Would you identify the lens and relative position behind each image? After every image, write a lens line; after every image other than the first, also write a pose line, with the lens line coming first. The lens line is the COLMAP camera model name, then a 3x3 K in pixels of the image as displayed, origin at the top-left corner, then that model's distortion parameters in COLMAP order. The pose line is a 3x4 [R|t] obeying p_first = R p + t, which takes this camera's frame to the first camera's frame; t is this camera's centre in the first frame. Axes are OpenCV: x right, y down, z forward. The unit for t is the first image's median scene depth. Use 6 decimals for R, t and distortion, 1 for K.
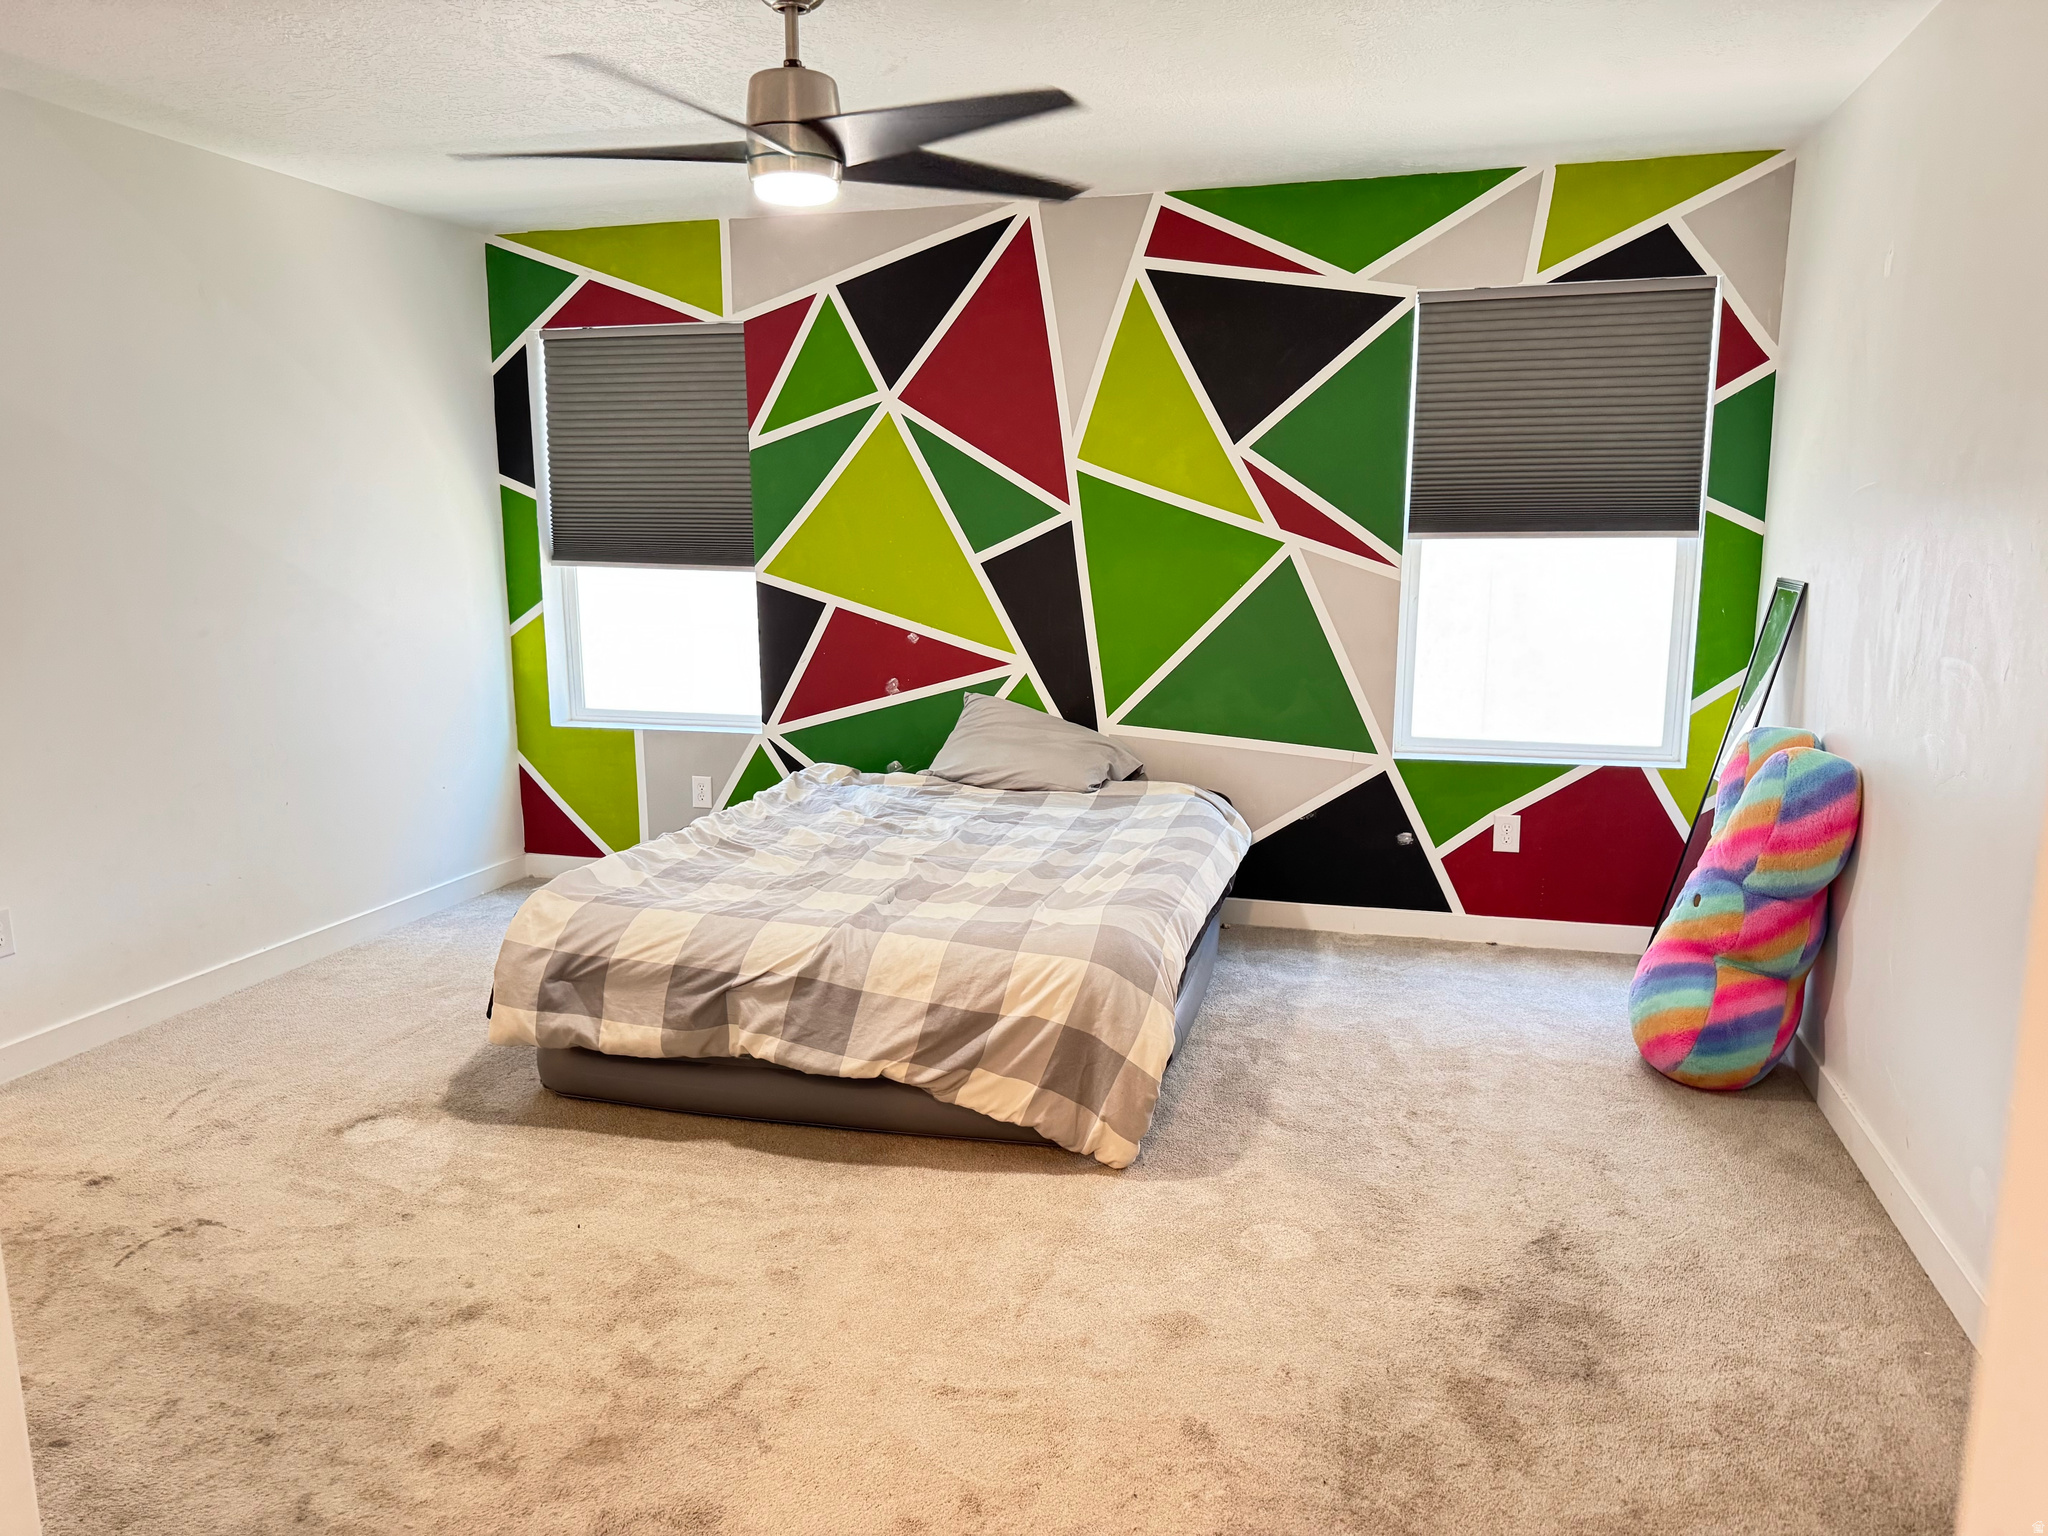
lens RADIAL K [[1462.4, 0, 1024.0], [0, 1462.4, 768.0], [0, 0, 1]] dist [0.059230, -0.070985]
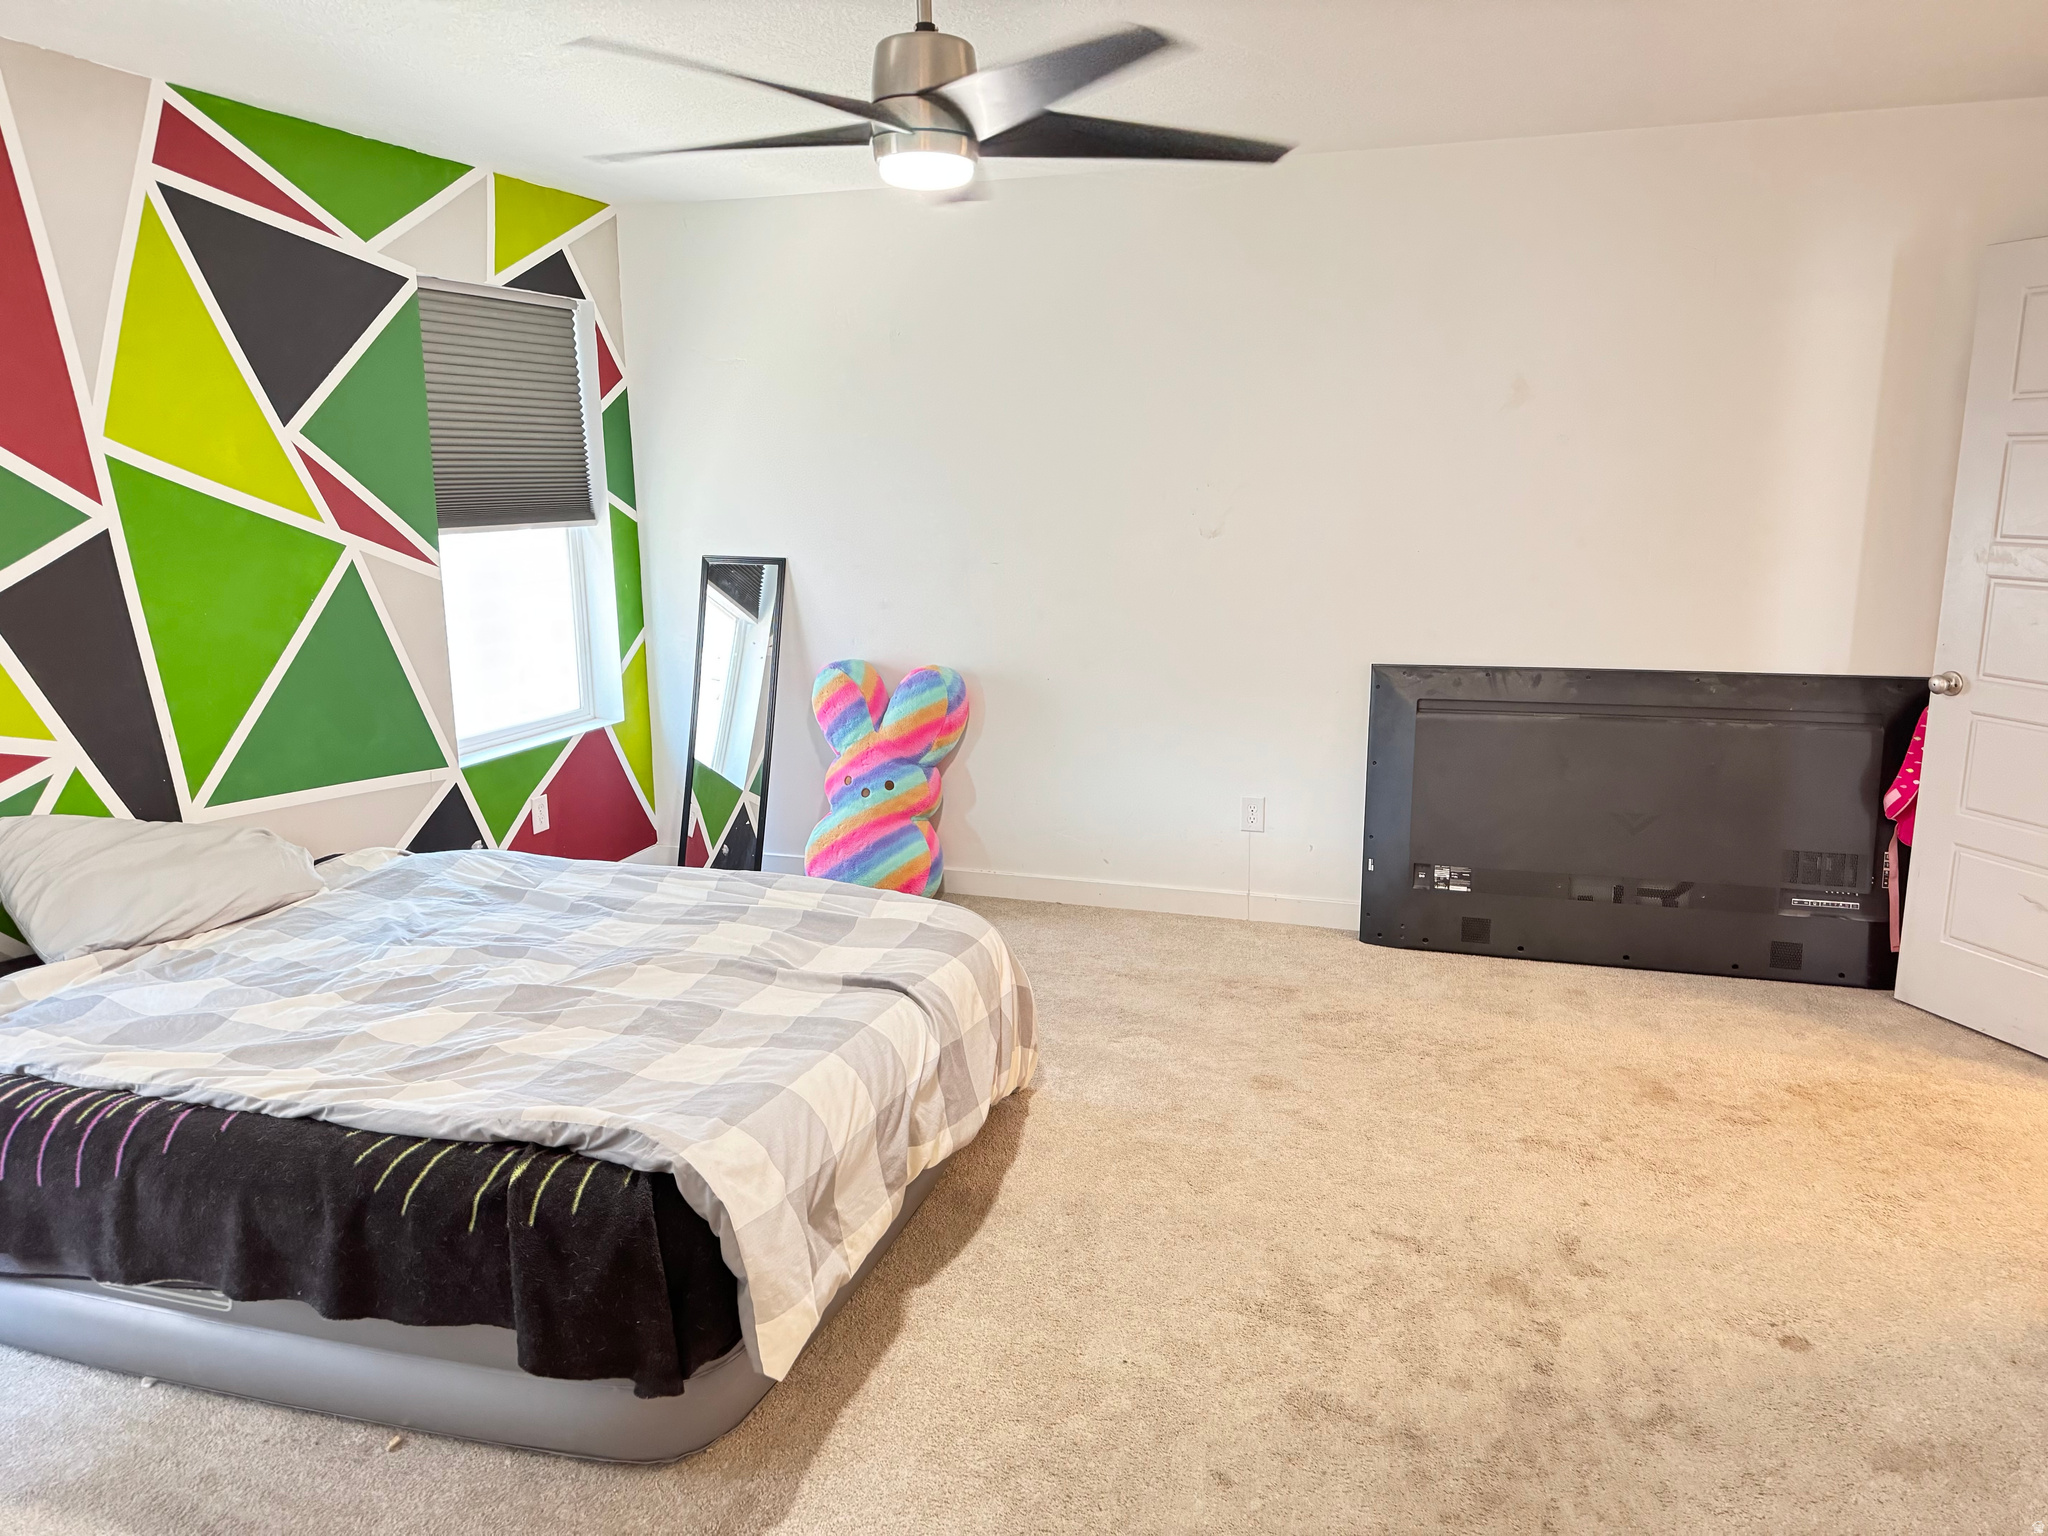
lens RADIAL K [[1461.7, 0, 1033.8], [0, 1461.7, 720.2], [0, 0, 1]] dist [0.148561, -0.188914]
pose [[0.043633, -0.165280, 0.985281, -0.675804], [0.177761, 0.971768, 0.155141, -0.120325], [-0.983106, 0.168376, 0.071782, 0.571416]]
